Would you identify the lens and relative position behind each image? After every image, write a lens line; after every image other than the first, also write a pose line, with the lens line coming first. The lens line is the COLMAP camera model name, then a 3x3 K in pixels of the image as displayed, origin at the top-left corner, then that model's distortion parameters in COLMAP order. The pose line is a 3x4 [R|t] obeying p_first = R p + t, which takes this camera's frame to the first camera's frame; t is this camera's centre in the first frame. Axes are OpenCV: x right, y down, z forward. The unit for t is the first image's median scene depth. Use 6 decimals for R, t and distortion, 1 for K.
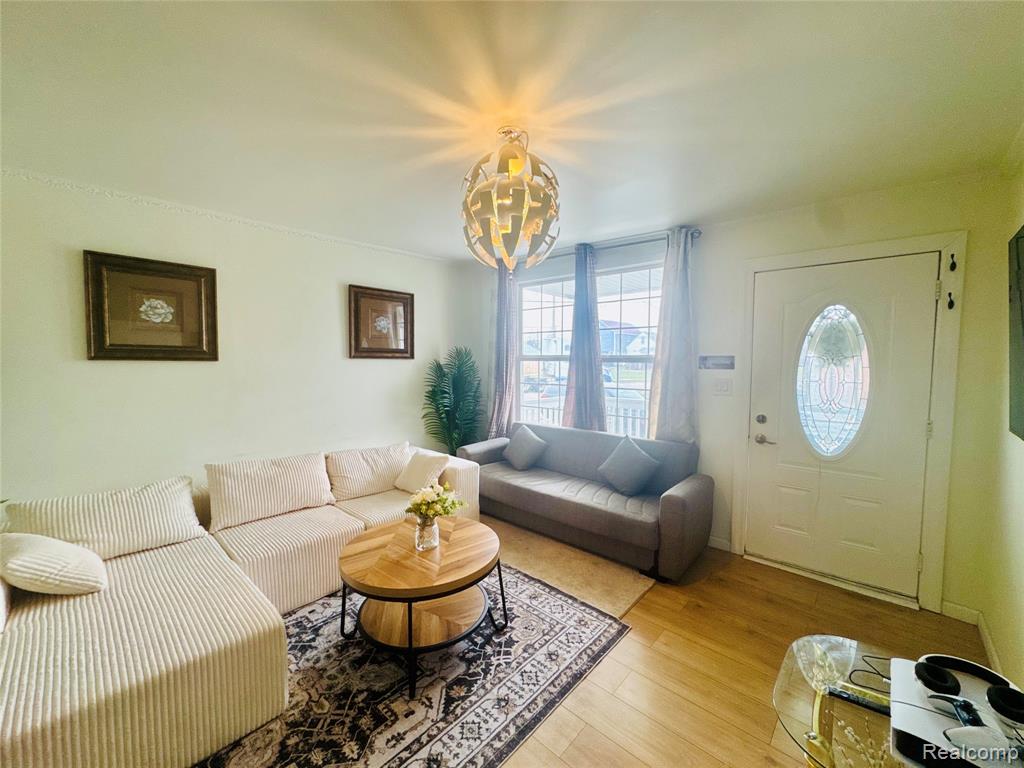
lens RADIAL K [[414.5, 0, 517.9], [0, 414.5, 384.2], [0, 0, 1]] dist [-0.004443, 0.000563]
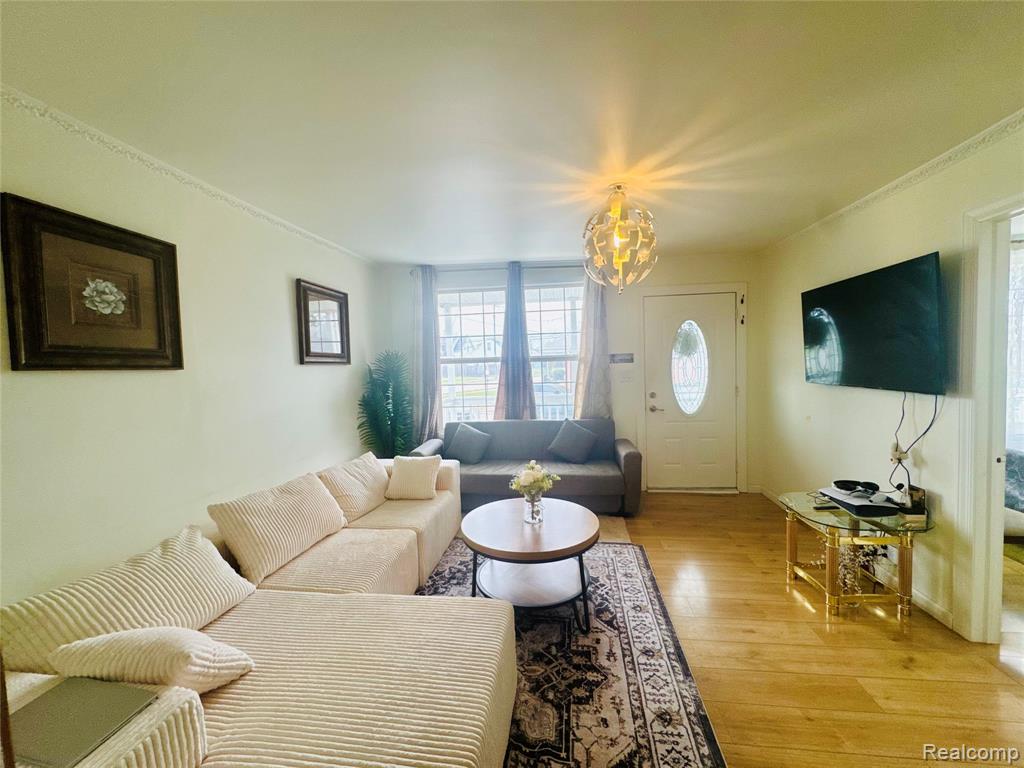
lens RADIAL K [[414.5, 0, 515.3], [0, 414.5, 383.9], [0, 0, 1]] dist [-0.004443, 0.000563]
pose [[0.819165, -0.056102, 0.570808, -0.704261], [0.069090, 0.997610, -0.001101, 0.012294], [-0.569382, 0.040338, 0.821083, 0.062223]]
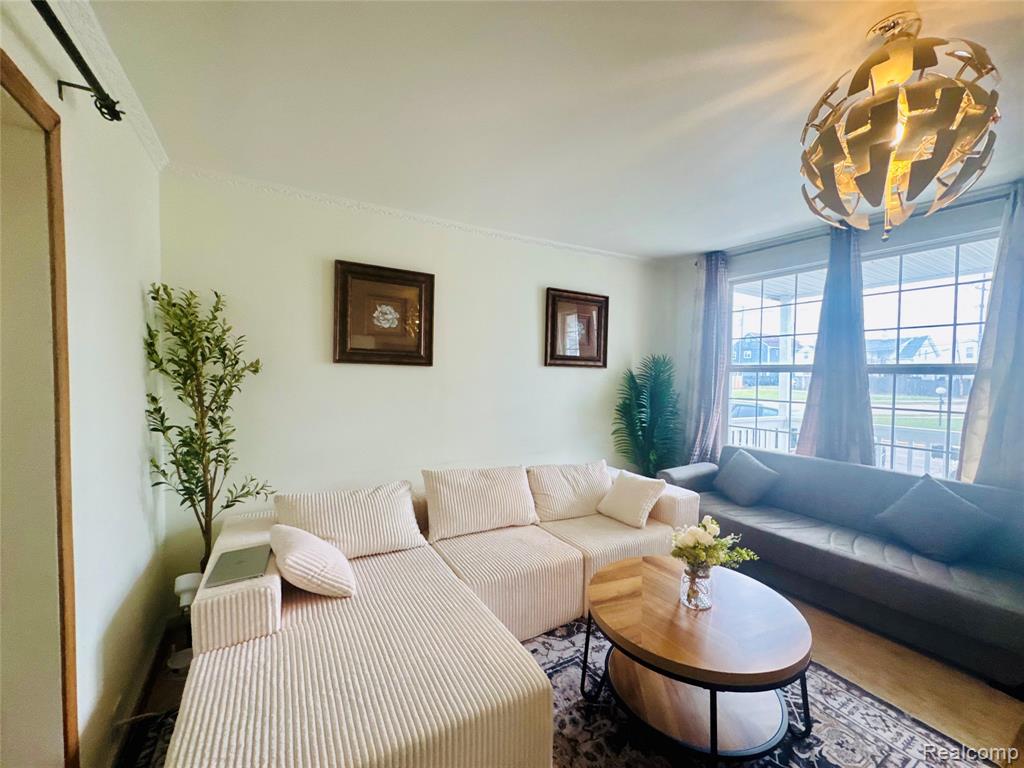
lens RADIAL K [[414.5, 0, 511.8], [0, 414.5, 384.7], [0, 0, 1]] dist [-0.004443, 0.000563]
pose [[0.952228, 0.019621, -0.304758, -0.252582], [-0.030833, 0.999012, -0.032020, 0.015694], [0.303828, 0.039887, 0.951891, 0.116003]]
